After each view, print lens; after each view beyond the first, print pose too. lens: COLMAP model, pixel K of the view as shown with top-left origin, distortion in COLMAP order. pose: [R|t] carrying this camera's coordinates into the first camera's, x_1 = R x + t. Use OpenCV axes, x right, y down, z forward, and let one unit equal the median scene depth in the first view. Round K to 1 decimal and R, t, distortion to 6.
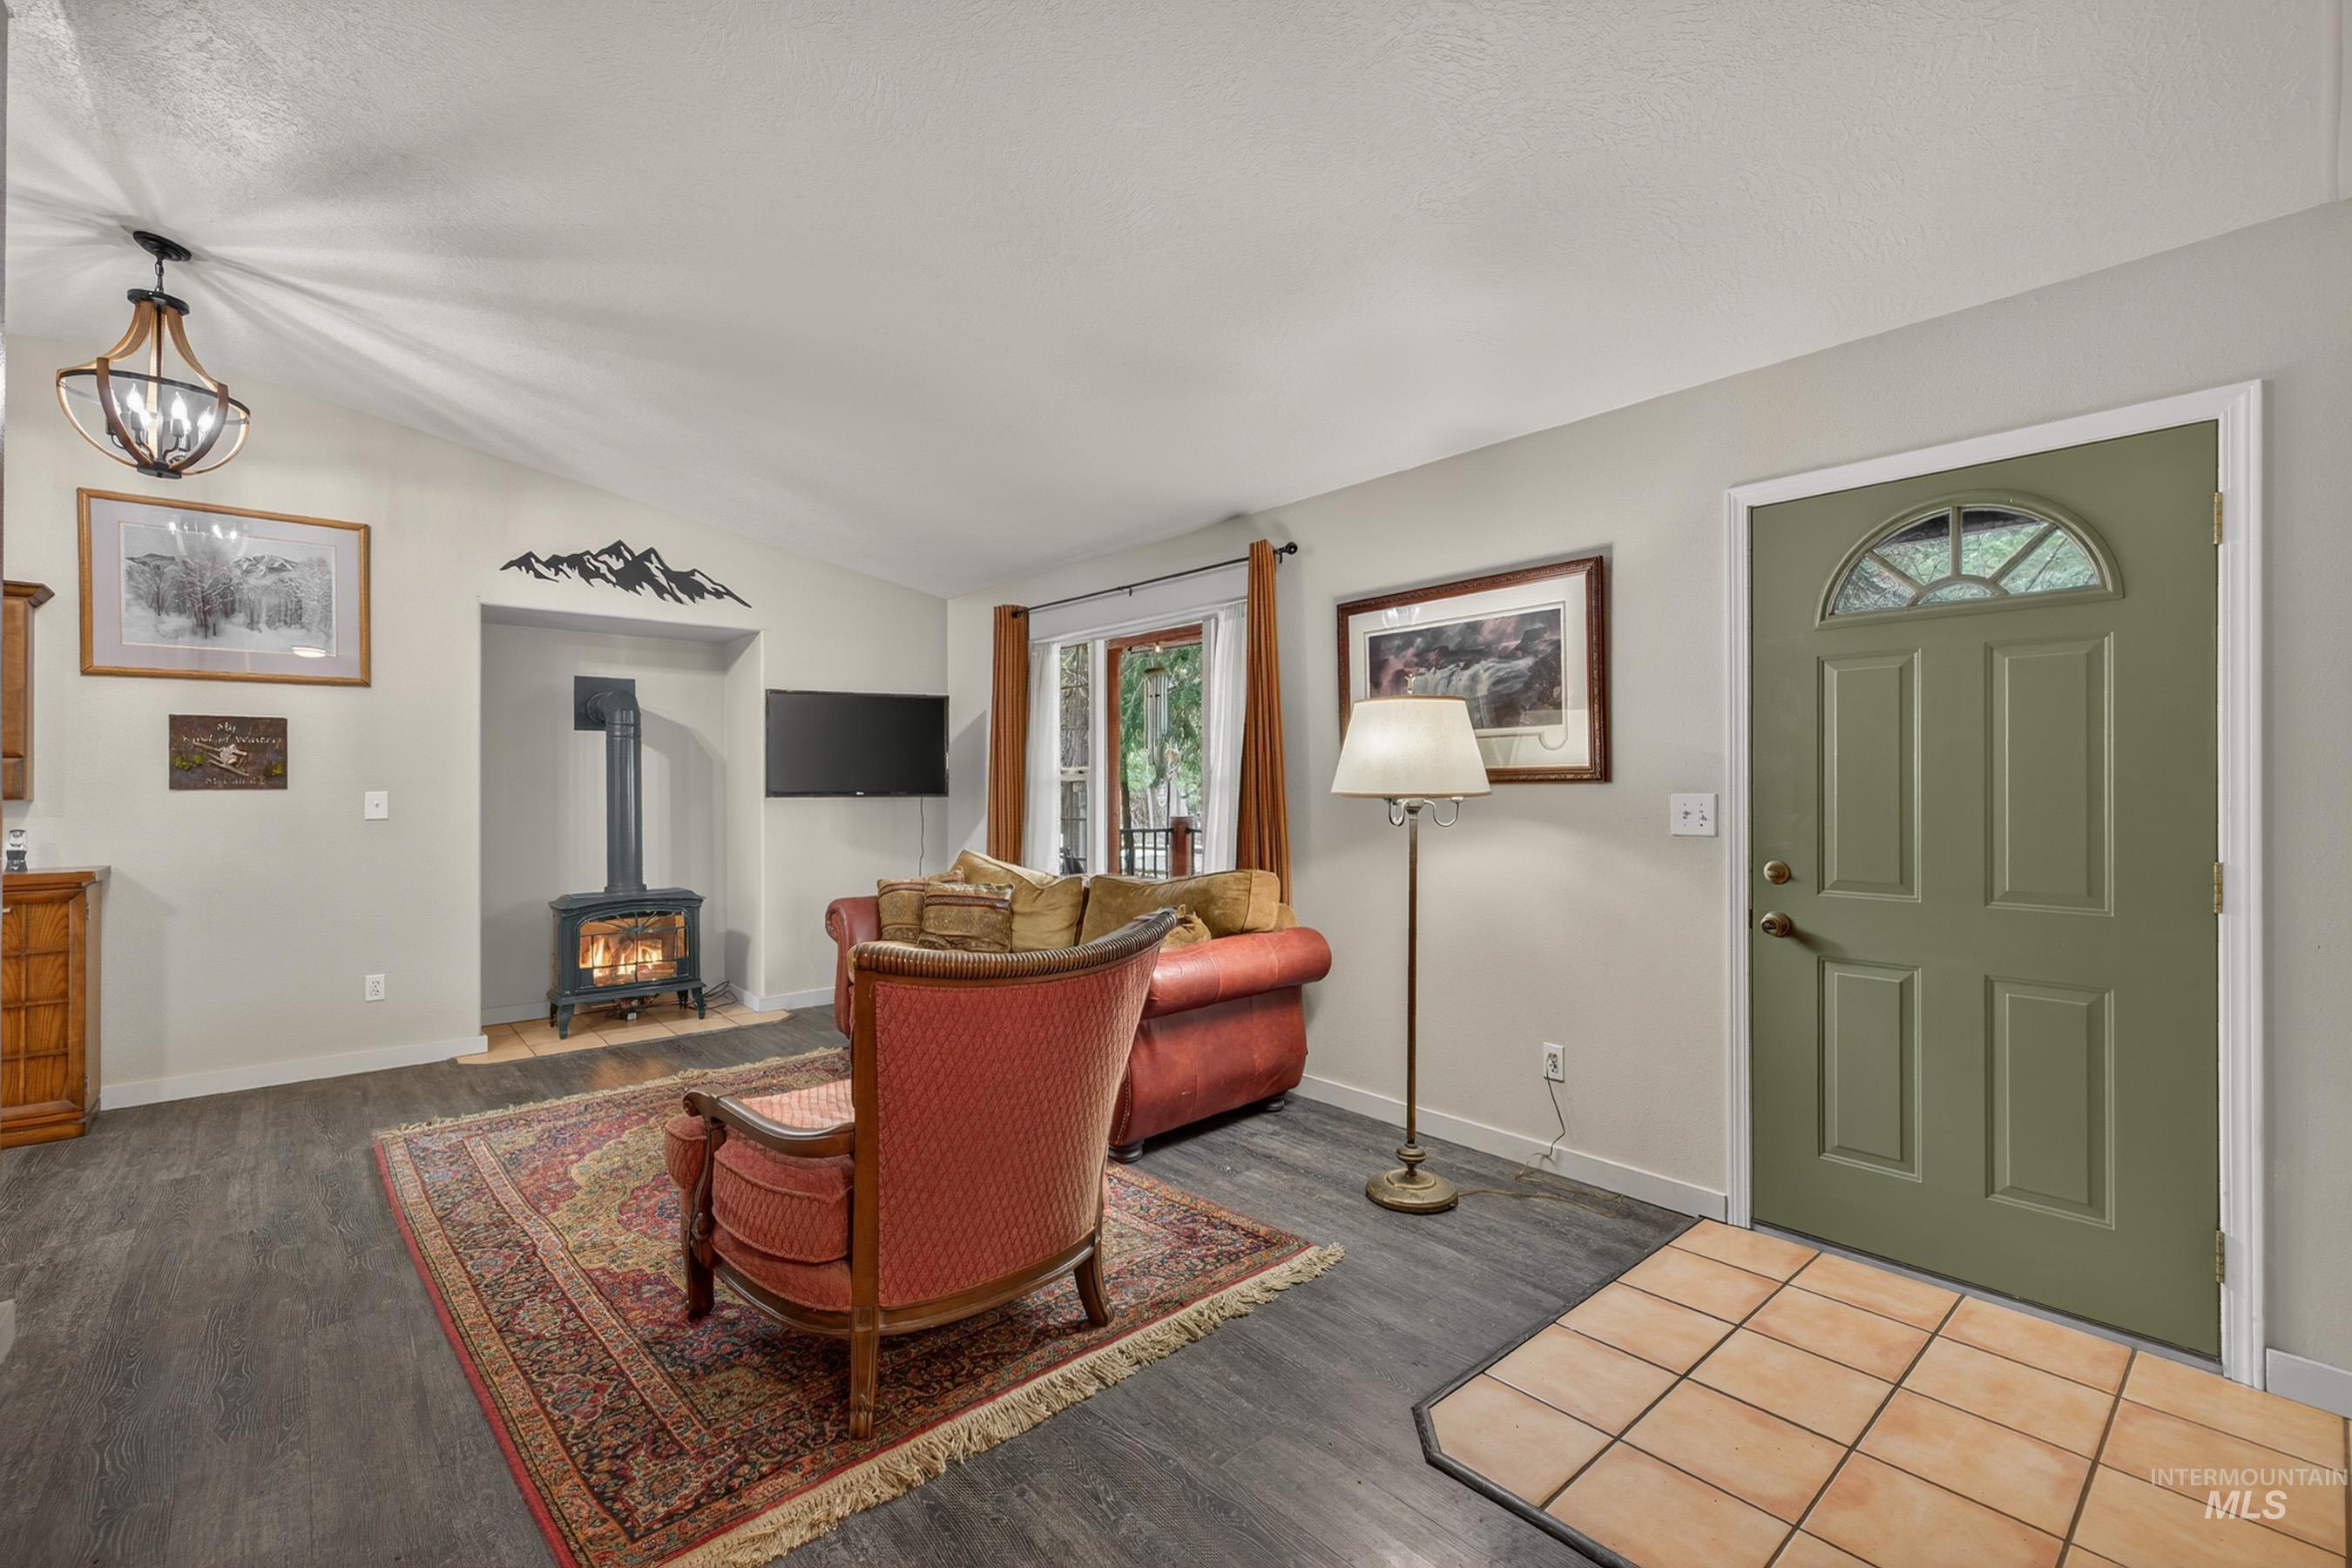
lens RADIAL K [[1062.9, 0, 1174.9], [0, 1062.9, 785.9], [0, 0, 1]] dist [-0.001185, -0.000153]
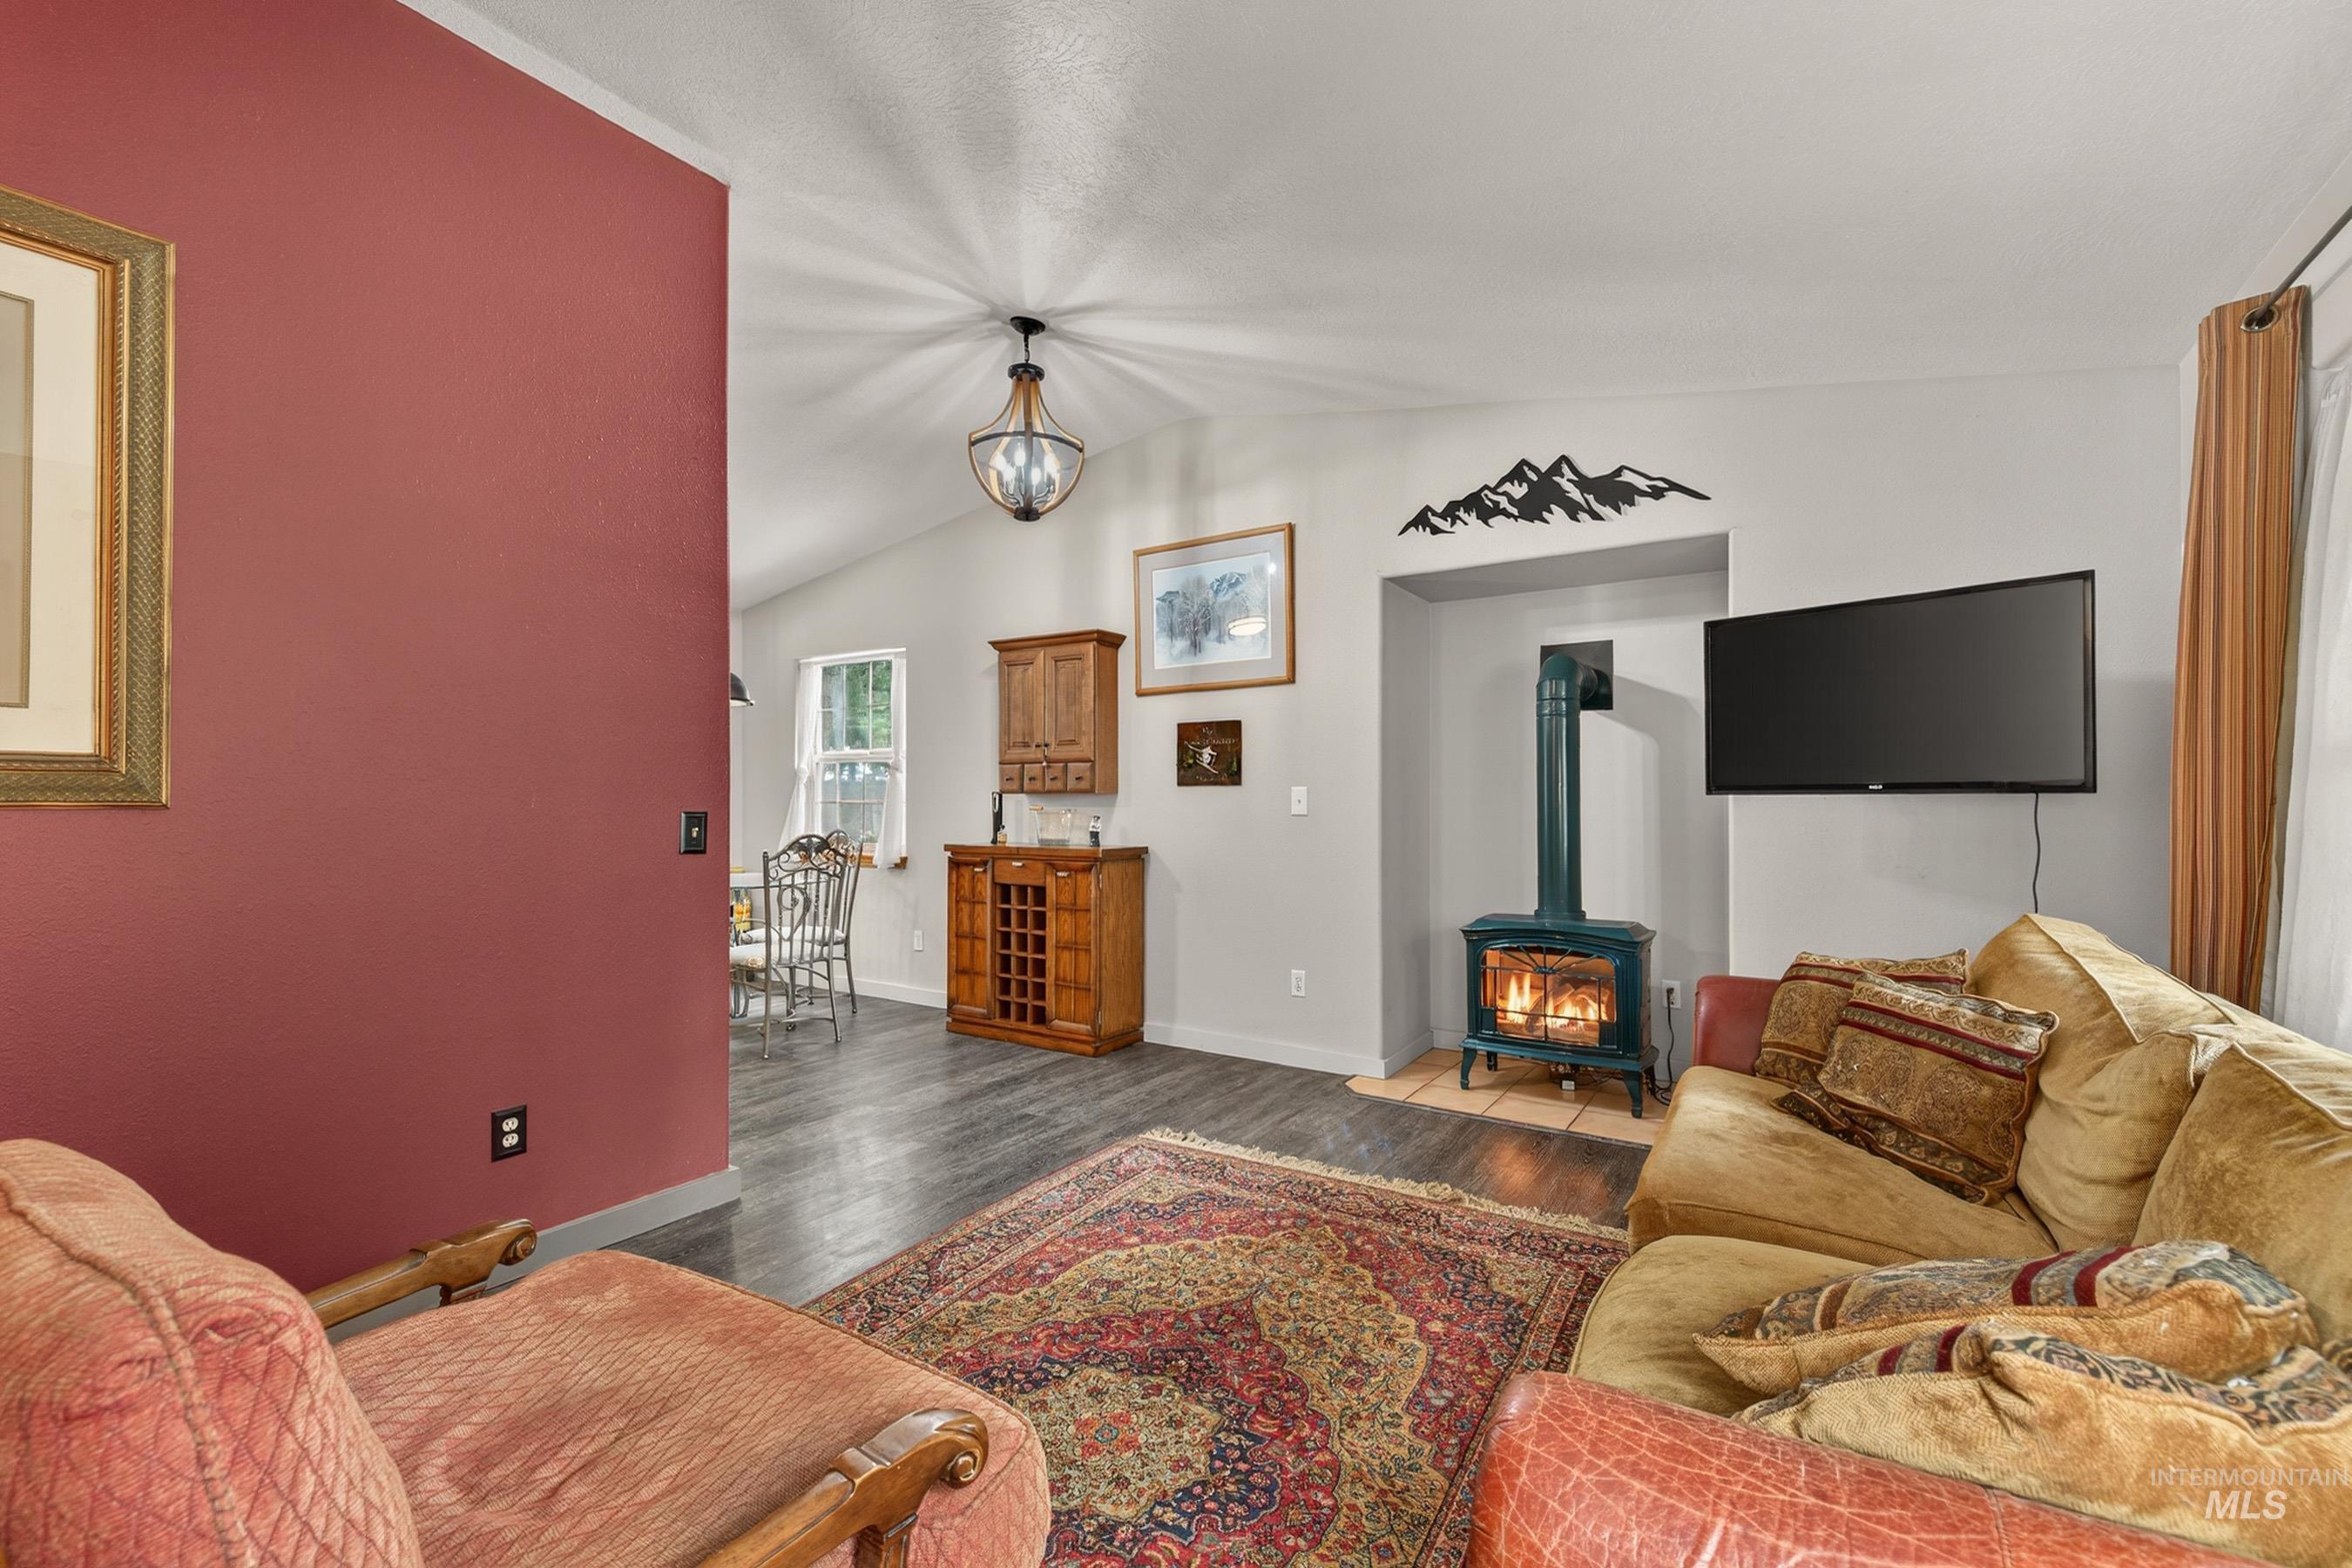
lens RADIAL K [[988.7, 0, 1175.7], [0, 988.7, 795.2], [0, 0, 1]] dist [-0.002484, -0.001304]
pose [[0.251154, -0.005467, -0.967932, 0.115064], [-0.002437, 0.999977, -0.006280, 0.018572], [0.967944, 0.003936, 0.251135, 0.643571]]
